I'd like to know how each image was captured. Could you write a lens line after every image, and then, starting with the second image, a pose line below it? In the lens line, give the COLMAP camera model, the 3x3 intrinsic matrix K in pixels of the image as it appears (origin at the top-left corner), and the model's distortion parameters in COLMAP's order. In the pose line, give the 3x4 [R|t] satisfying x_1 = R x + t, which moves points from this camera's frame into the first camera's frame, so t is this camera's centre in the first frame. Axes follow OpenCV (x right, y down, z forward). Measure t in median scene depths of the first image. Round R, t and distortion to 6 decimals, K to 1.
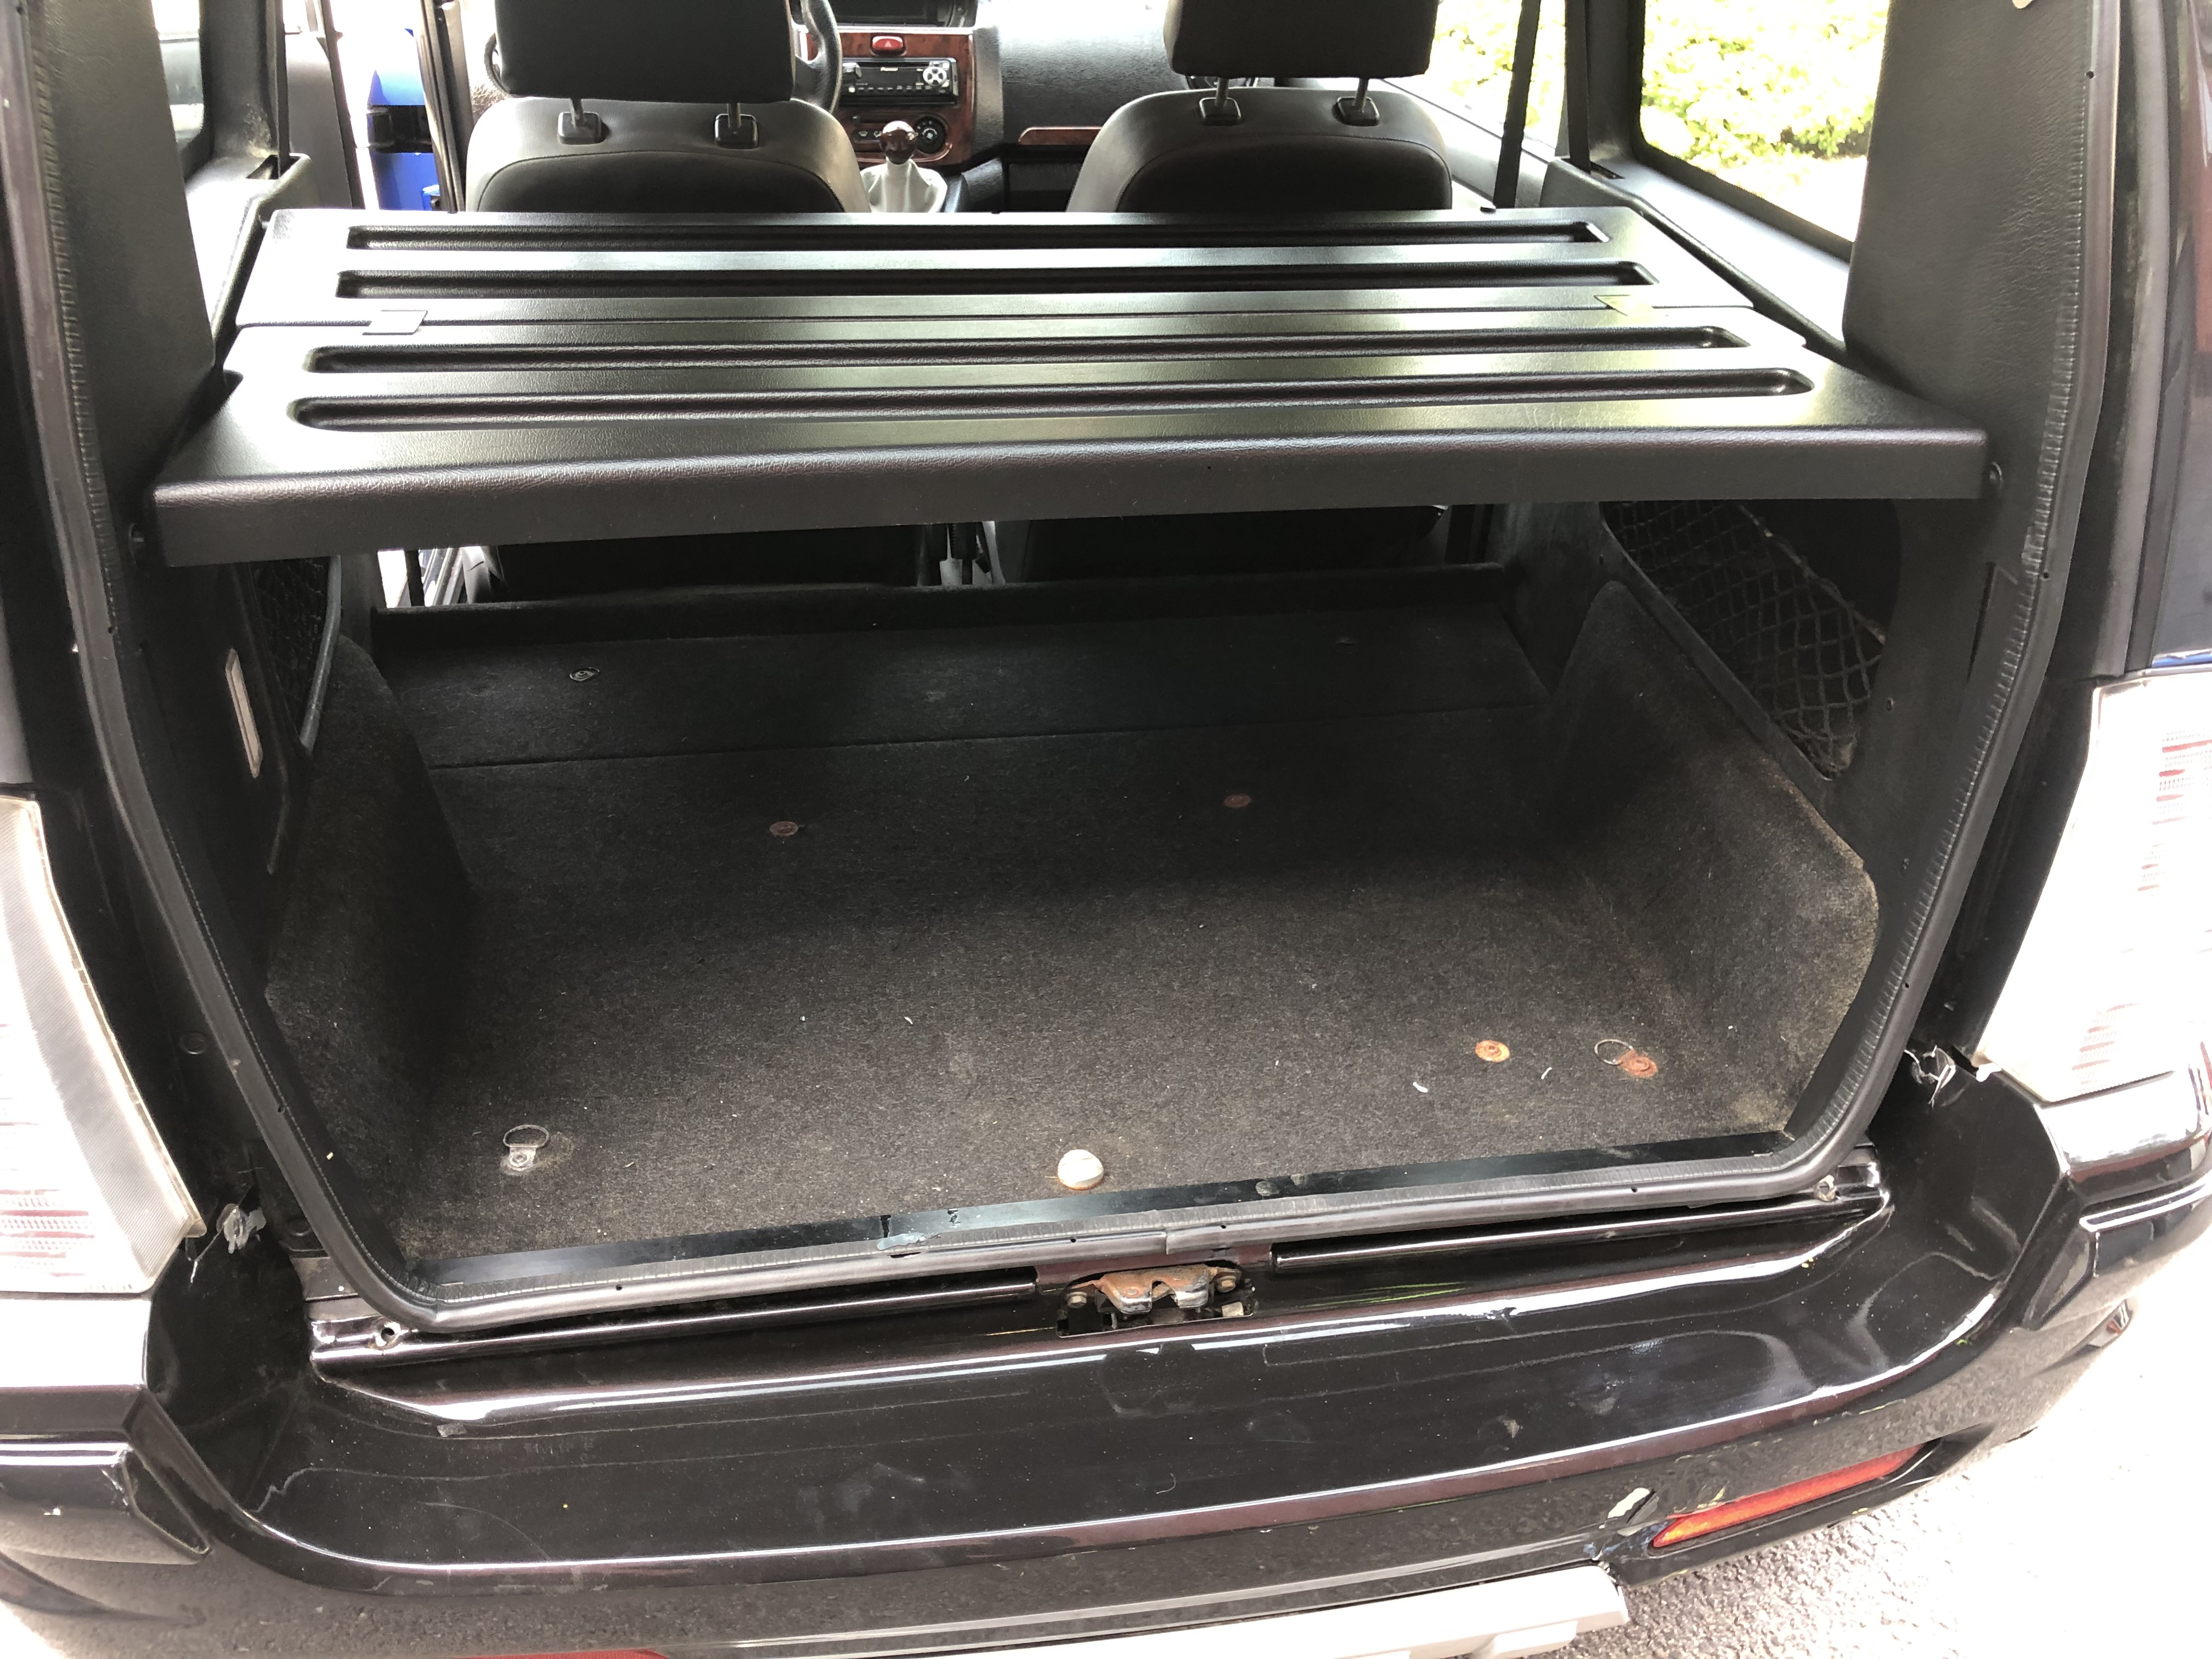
lens RADIAL K [[1852.9, 0, 1106.0], [0, 1852.9, 829.5], [0, 0, 1]] dist [0.021446, -0.002999]
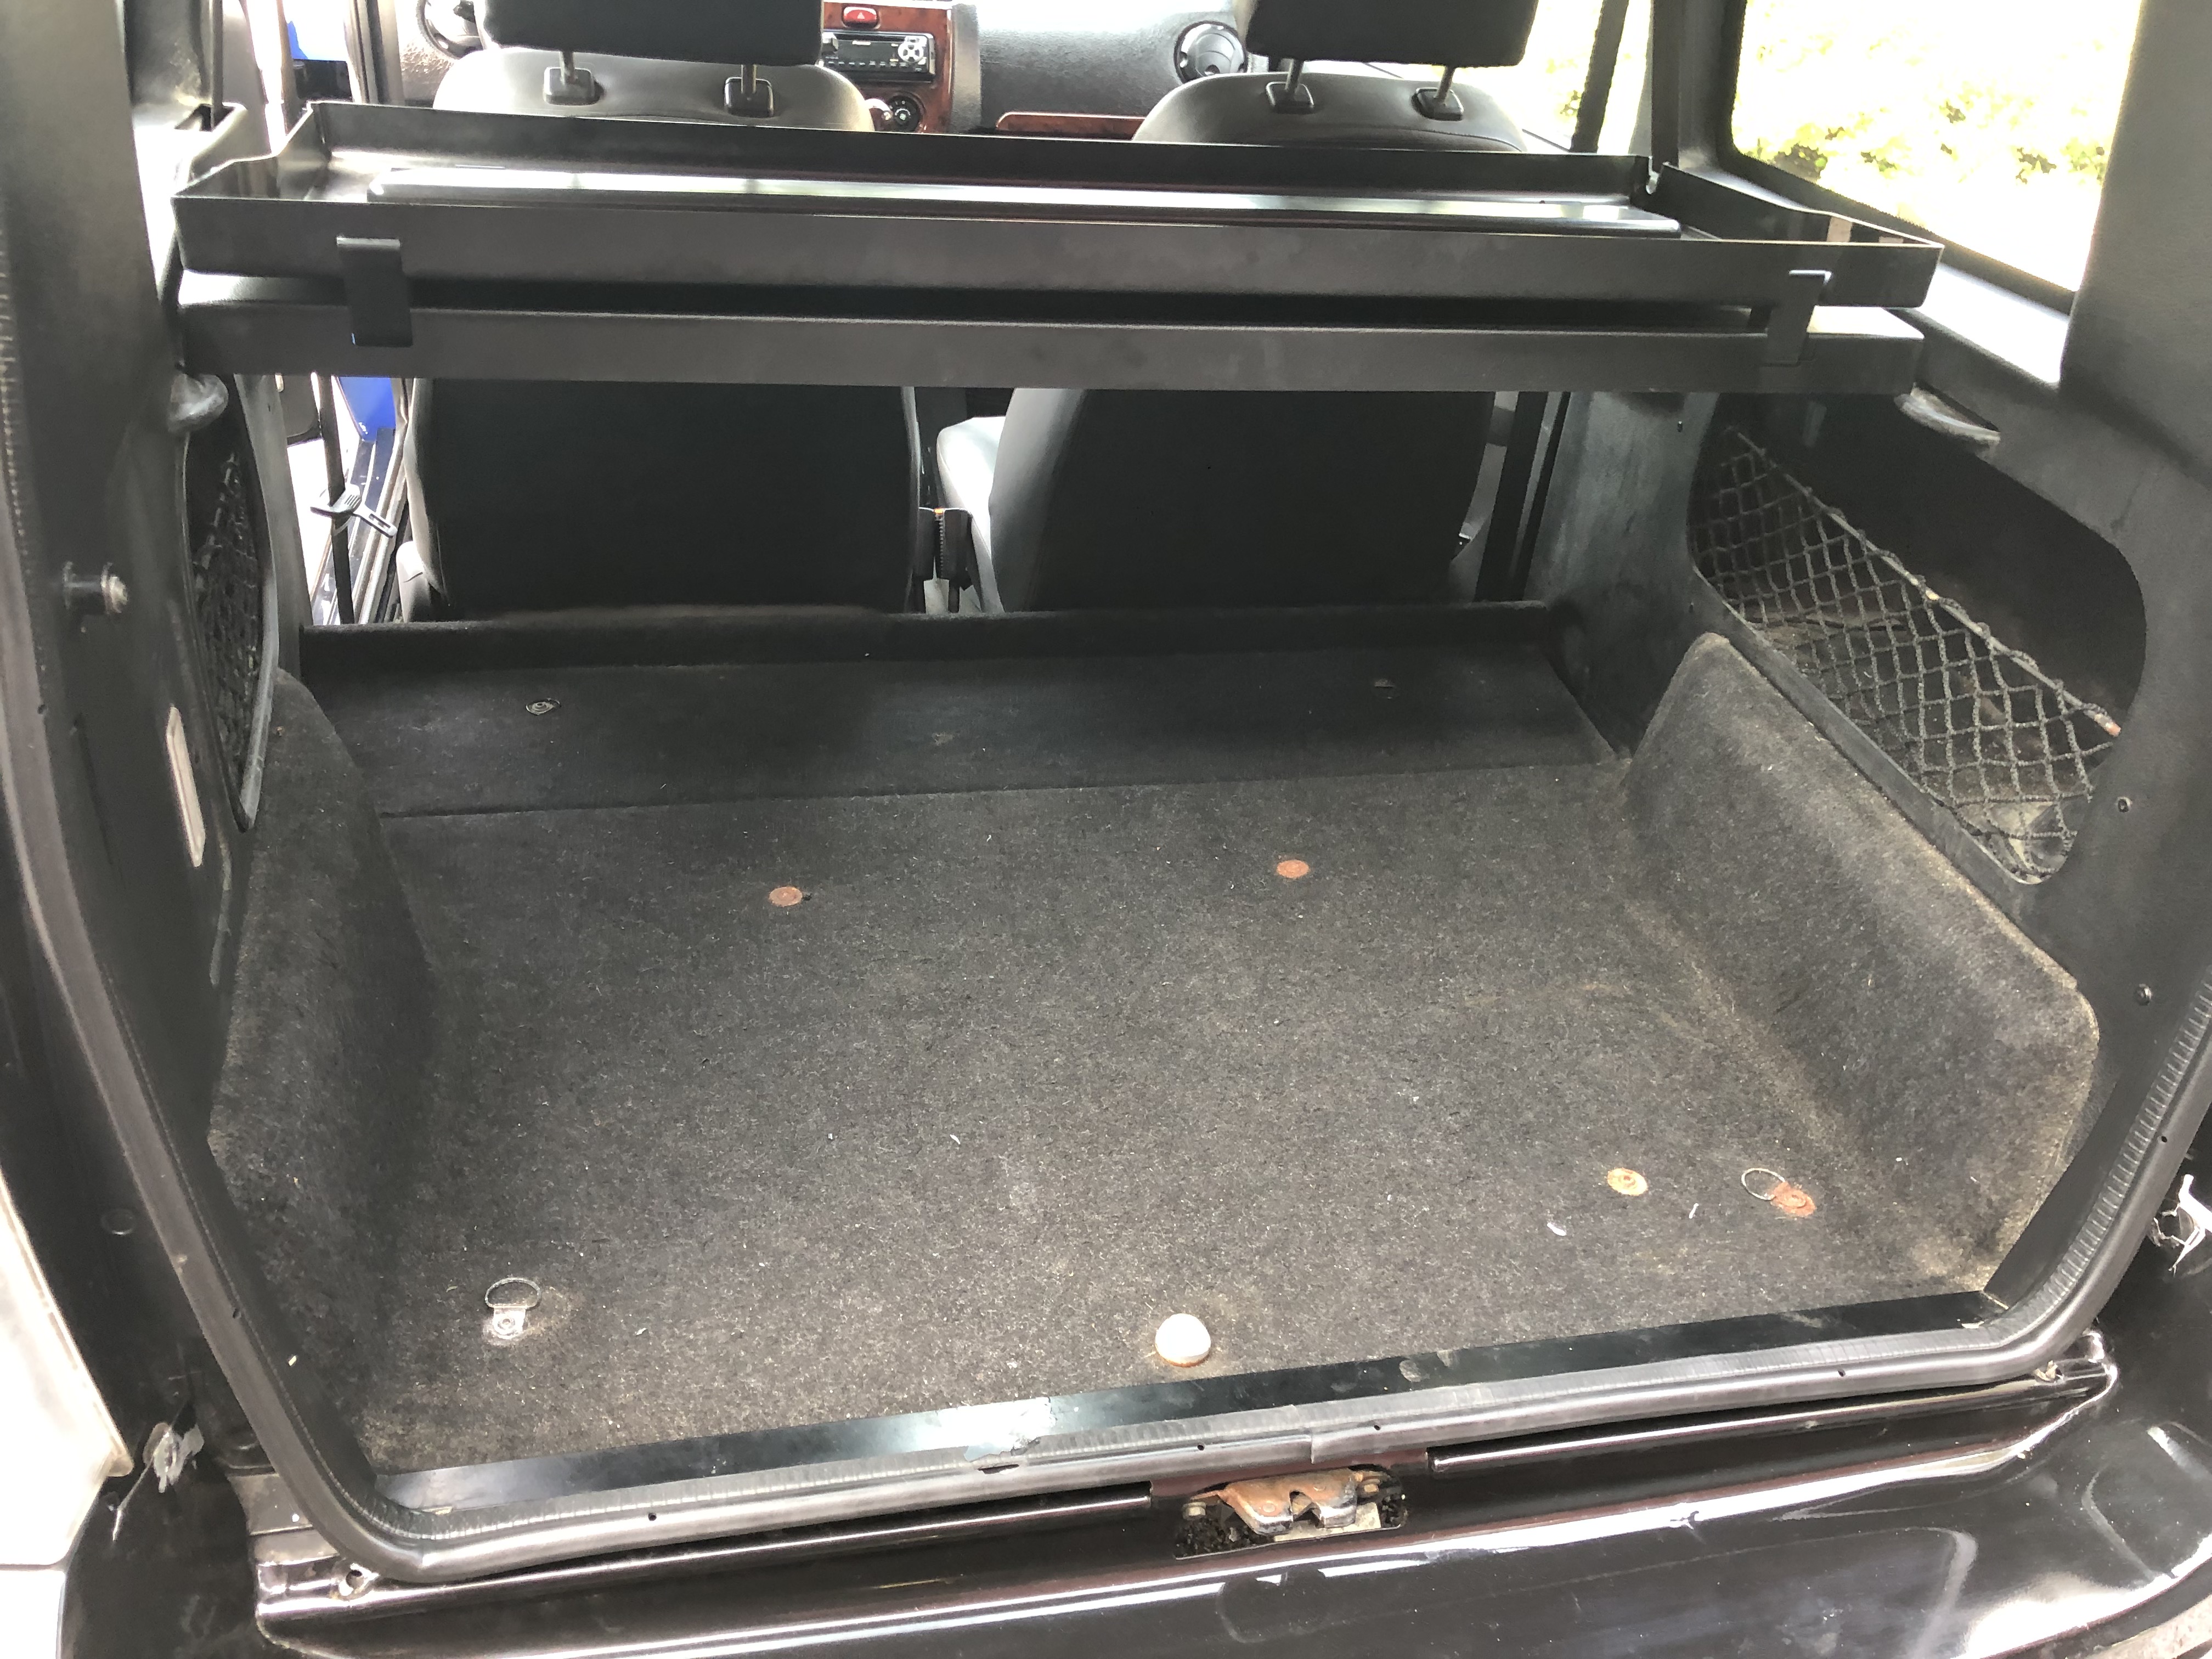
lens RADIAL K [[1870.3, 0, 1099.3], [0, 1870.3, 816.4], [0, 0, 1]] dist [0.023912, -0.005656]
pose [[0.998310, 0.018535, 0.055076, -0.093714], [-0.018163, 0.999809, -0.007248, -0.042675], [-0.055200, 0.006235, 0.998456, 0.138244]]
